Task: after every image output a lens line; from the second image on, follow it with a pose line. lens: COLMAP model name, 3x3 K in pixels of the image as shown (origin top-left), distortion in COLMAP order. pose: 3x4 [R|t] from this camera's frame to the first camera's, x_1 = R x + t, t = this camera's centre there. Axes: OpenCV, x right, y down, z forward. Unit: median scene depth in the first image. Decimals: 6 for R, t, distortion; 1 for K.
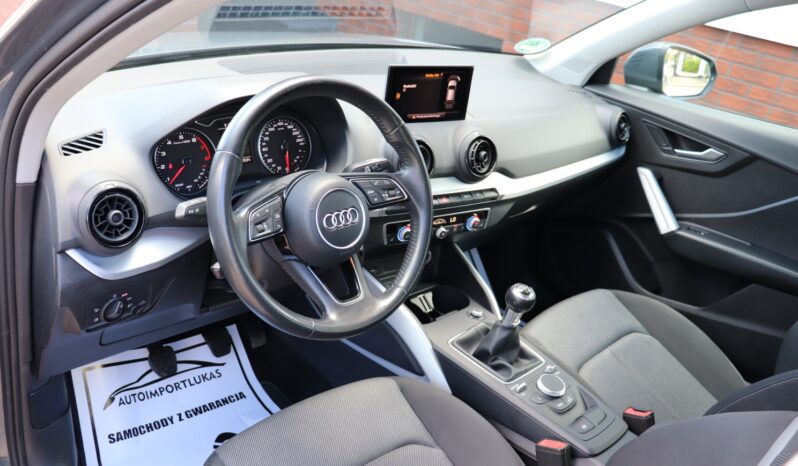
lens RADIAL K [[659.1, 0, 399.0], [0, 659.1, 233.0], [0, 0, 1]] dist [-0.179828, 0.157499]
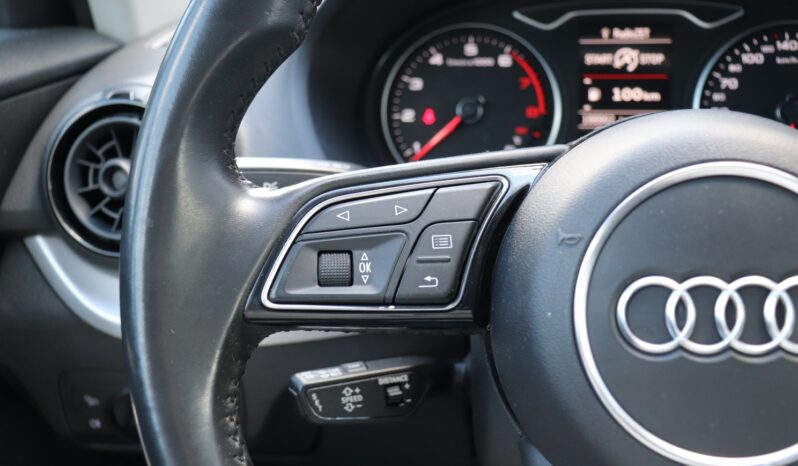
lens RADIAL K [[811.8, 0, 399.0], [0, 811.8, 233.0], [0, 0, 1]] dist [-0.119741, 0.192573]
pose [[0.610847, 0.121011, -0.782446, 0.027007], [-0.236653, 0.970979, -0.034583, -0.010267], [0.755554, 0.206293, 0.621757, 0.555034]]
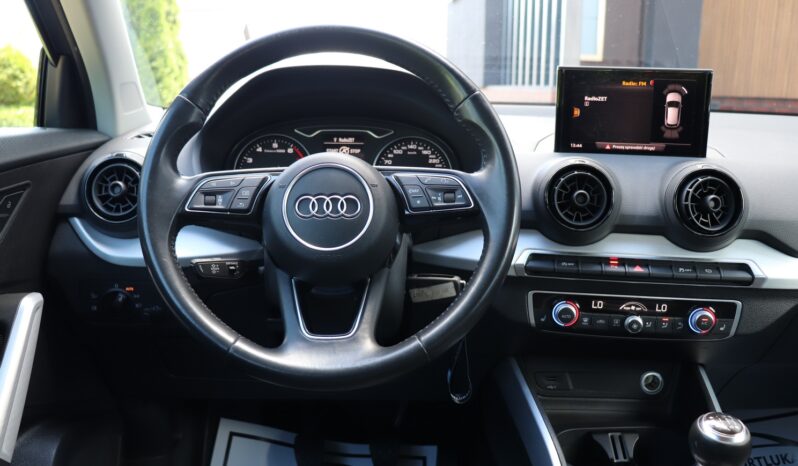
lens RADIAL K [[659.1, 0, 399.0], [0, 659.1, 233.0], [0, 0, 1]] dist [-0.179828, 0.157499]
pose [[0.757409, 0.016247, -0.652739, 0.292593], [-0.210225, 0.952526, -0.220225, 0.098146], [0.618173, 0.304022, 0.724867, 0.408673]]
